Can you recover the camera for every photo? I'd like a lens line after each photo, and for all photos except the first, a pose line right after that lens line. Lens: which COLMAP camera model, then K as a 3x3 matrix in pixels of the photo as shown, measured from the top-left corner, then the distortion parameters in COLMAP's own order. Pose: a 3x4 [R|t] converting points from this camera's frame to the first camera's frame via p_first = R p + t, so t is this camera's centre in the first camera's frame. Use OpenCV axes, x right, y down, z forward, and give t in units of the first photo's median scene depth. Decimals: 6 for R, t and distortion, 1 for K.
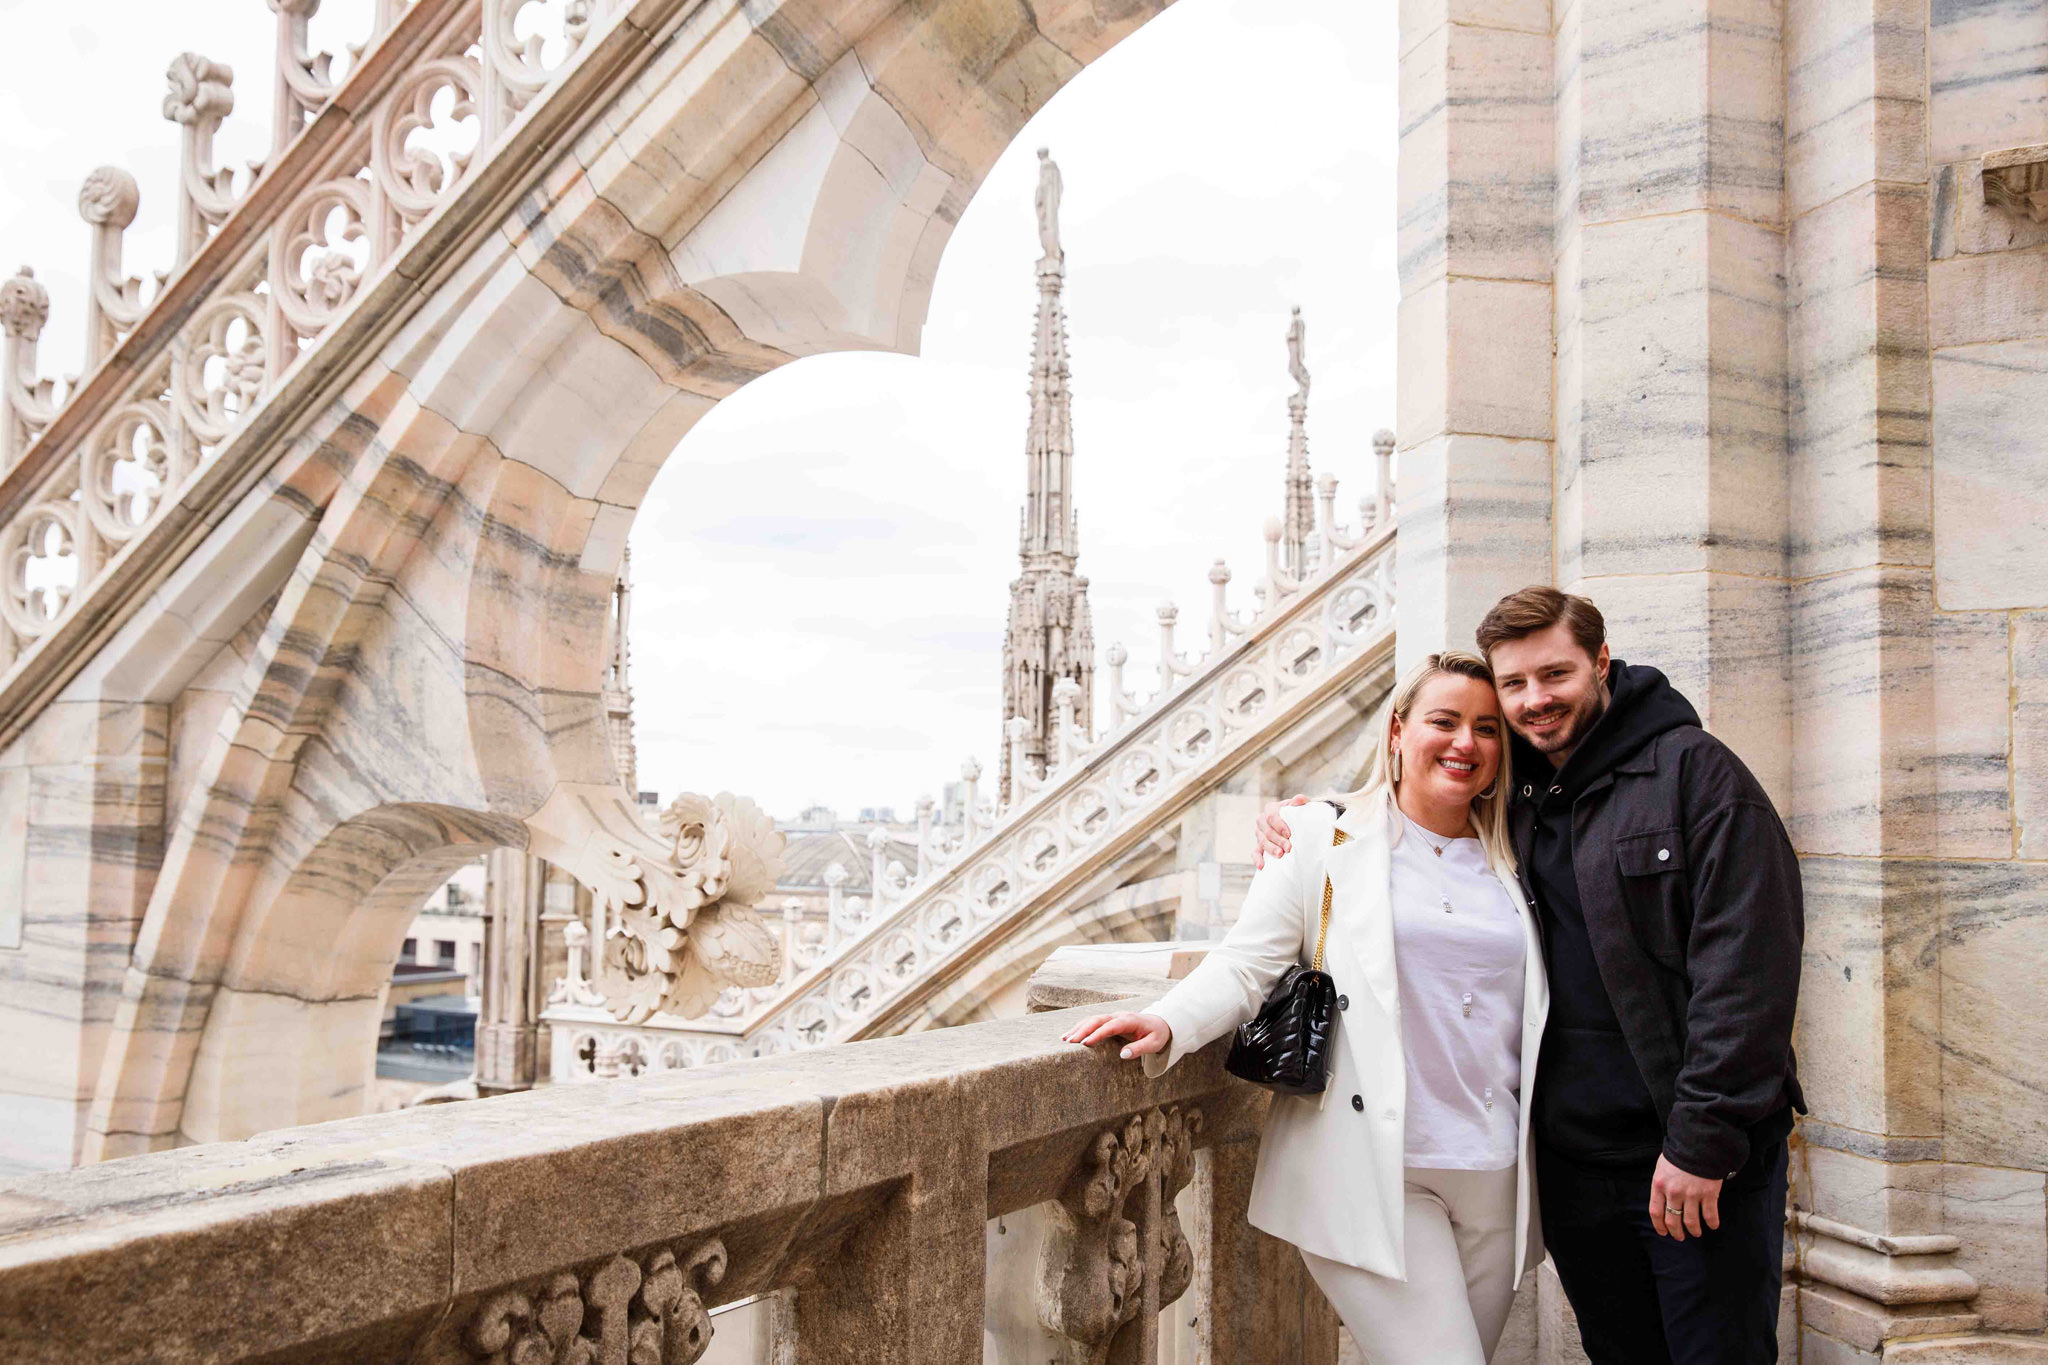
lens RADIAL K [[1959.2, 0, 1016.6], [0, 1959.2, 686.9], [0, 0, 1]] dist [-0.031142, 0.102902]
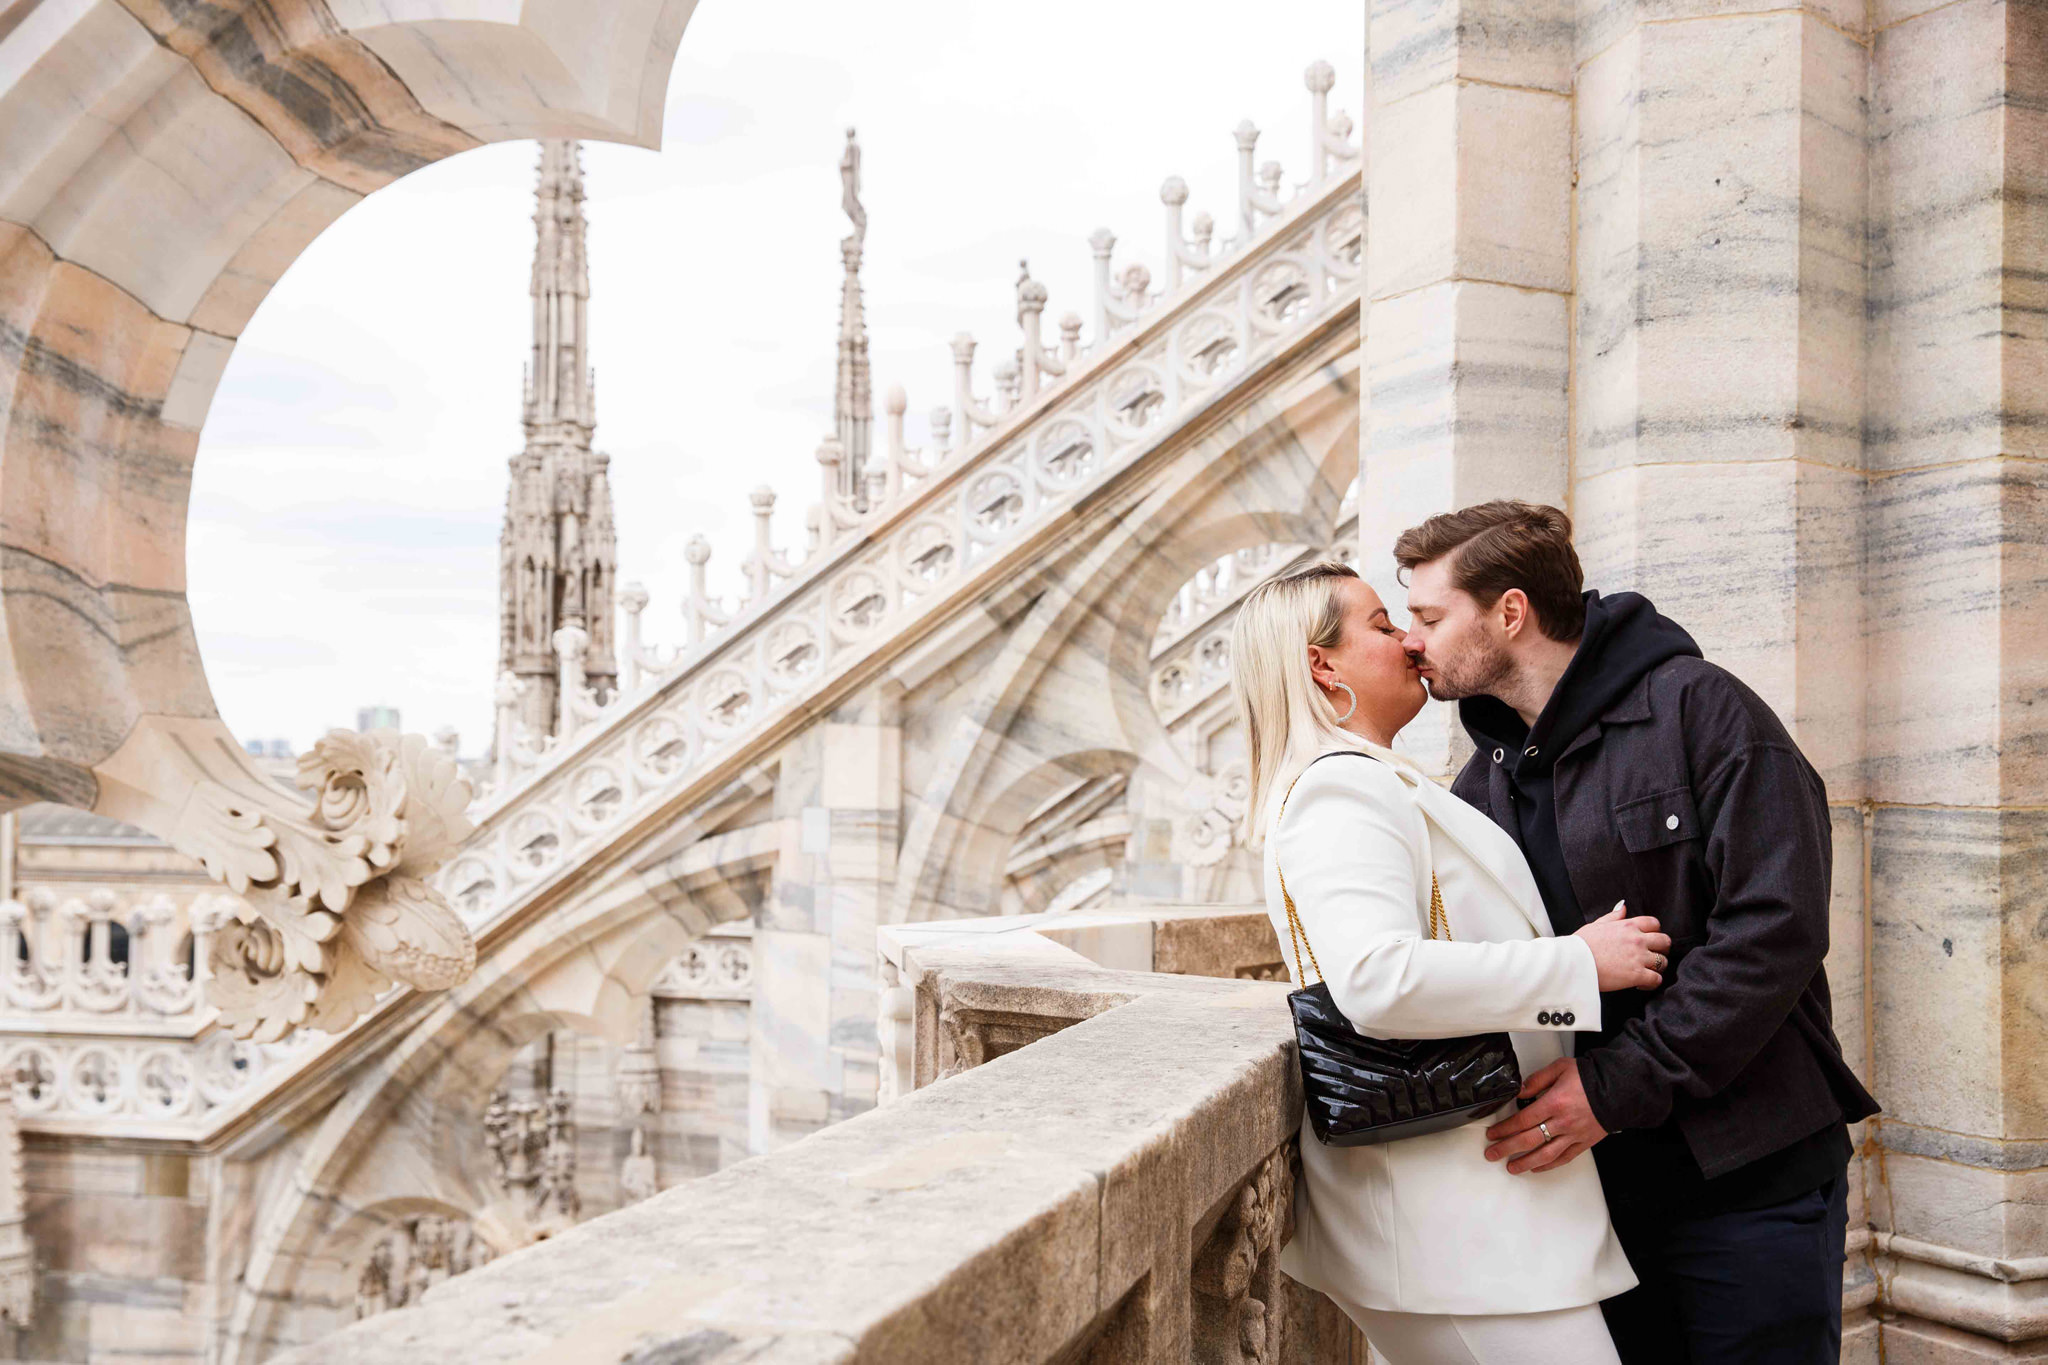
lens RADIAL K [[2358.3, 0, 1016.5], [0, 2358.3, 687.1], [0, 0, 1]] dist [0.030871, 0.099085]
pose [[0.971933, 0.001884, 0.235250, -0.130950], [-0.011409, 0.999169, 0.039135, 0.000461], [-0.234981, -0.040720, 0.971147, 0.074067]]
